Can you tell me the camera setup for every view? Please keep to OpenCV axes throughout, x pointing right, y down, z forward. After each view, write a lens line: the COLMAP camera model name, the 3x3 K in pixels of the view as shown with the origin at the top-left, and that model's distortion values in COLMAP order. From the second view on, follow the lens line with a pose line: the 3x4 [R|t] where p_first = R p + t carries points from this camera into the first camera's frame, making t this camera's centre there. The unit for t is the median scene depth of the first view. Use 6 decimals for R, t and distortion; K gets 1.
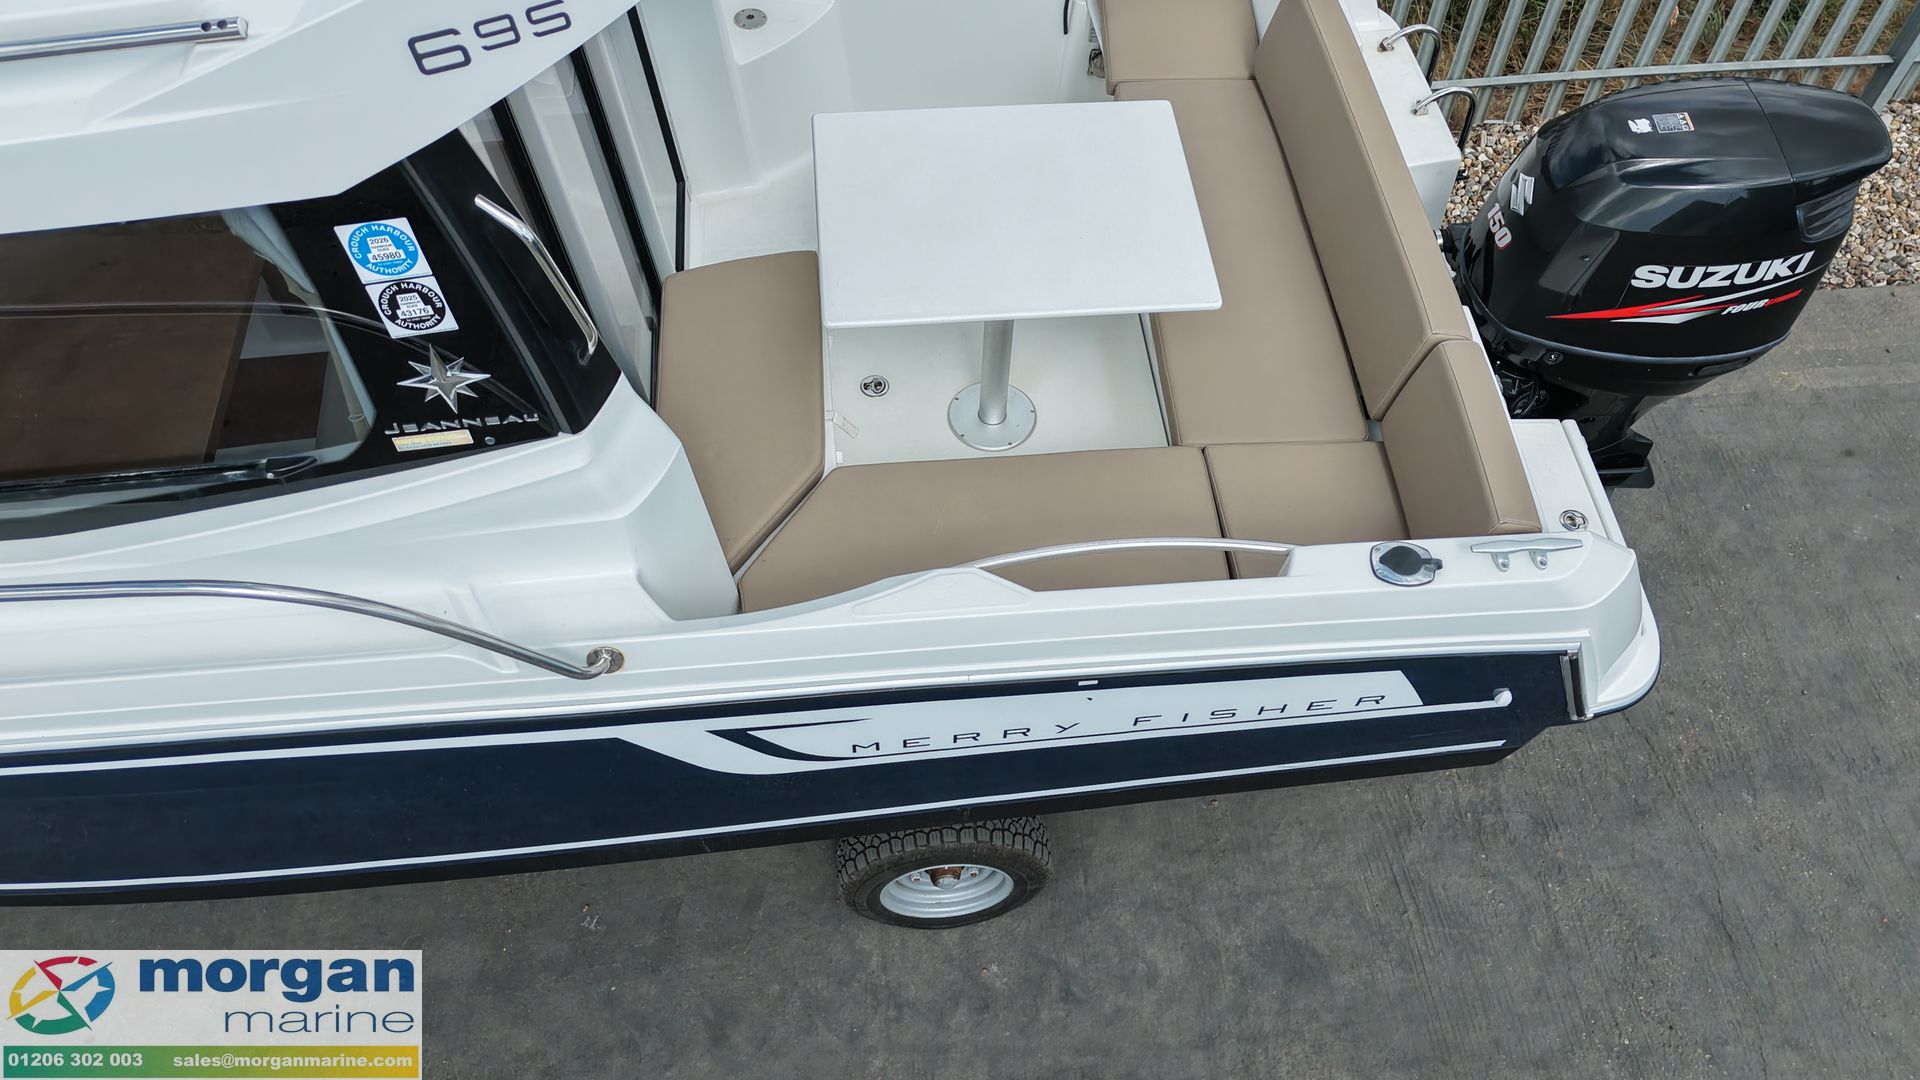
lens RADIAL K [[1412.0, 0, 960.8], [0, 1412.0, 528.8], [0, 0, 1]] dist [0.056325, -0.036743]
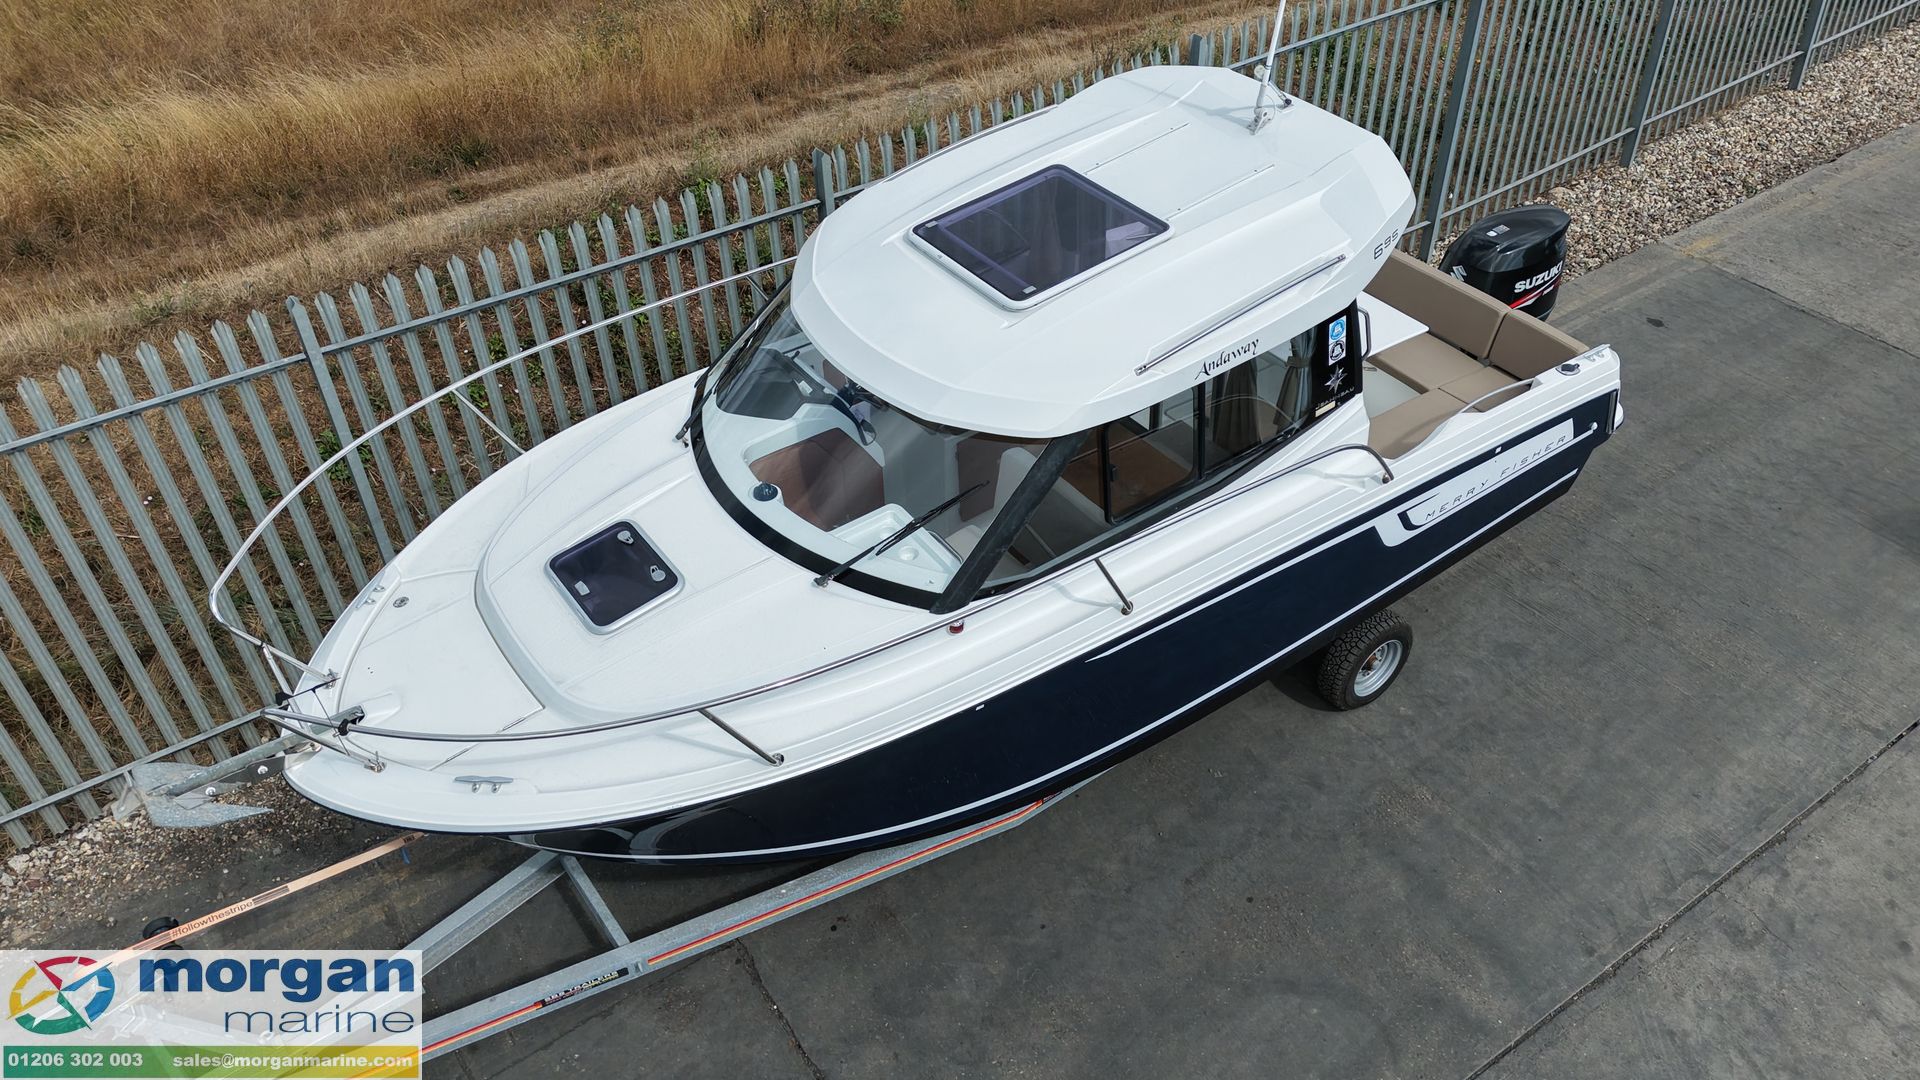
lens RADIAL K [[1412.0, 0, 954.6], [0, 1412.0, 539.9], [0, 0, 1]] dist [0.056325, -0.036743]
pose [[0.864727, -0.335919, 0.373370, -1.169696], [0.421855, 0.889220, -0.176992, 0.192740], [-0.272553, 0.310558, 0.910642, -0.681705]]
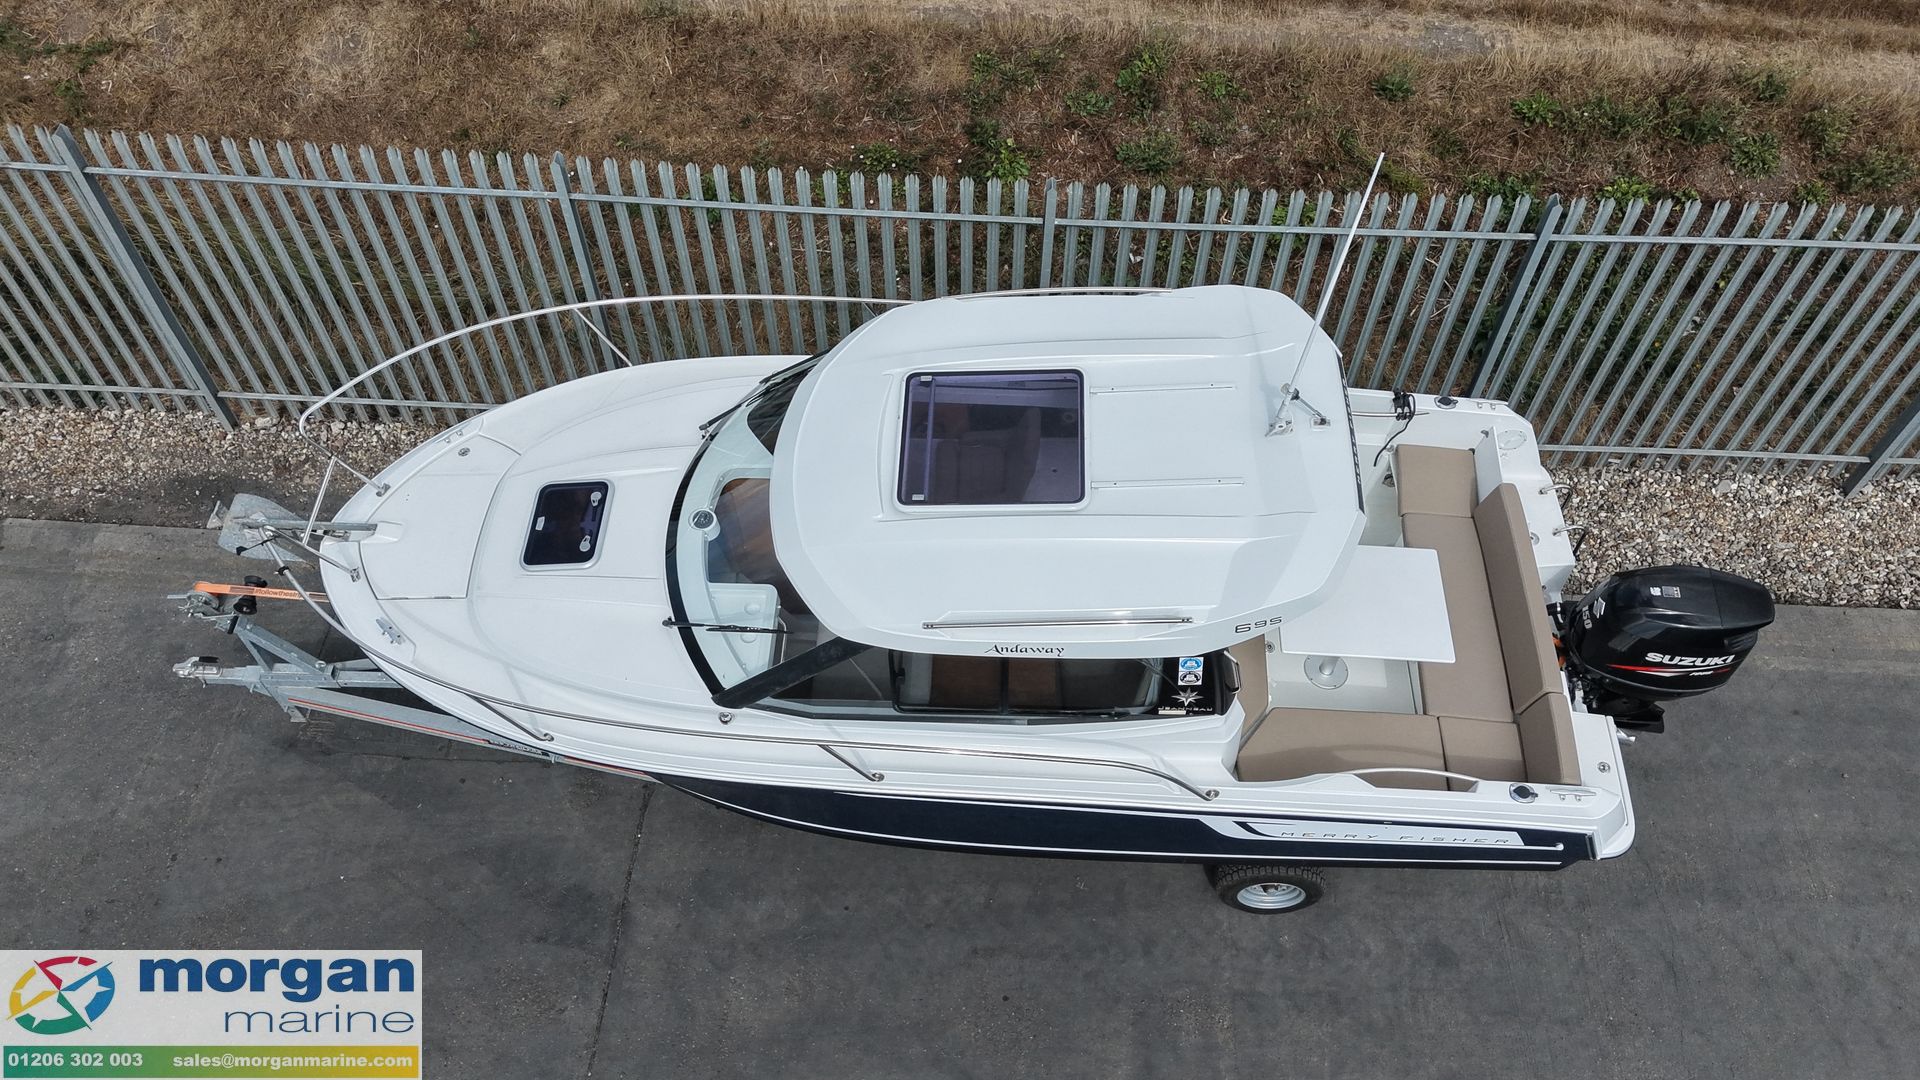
lens RADIAL K [[1412.0, 0, 958.5], [0, 1412.0, 532.0], [0, 0, 1]] dist [0.056325, -0.036743]
pose [[0.990505, 0.112508, -0.079008, -0.339918], [-0.112145, 0.993651, 0.009027, -0.220833], [0.079522, -0.000081, 0.996833, -1.023089]]
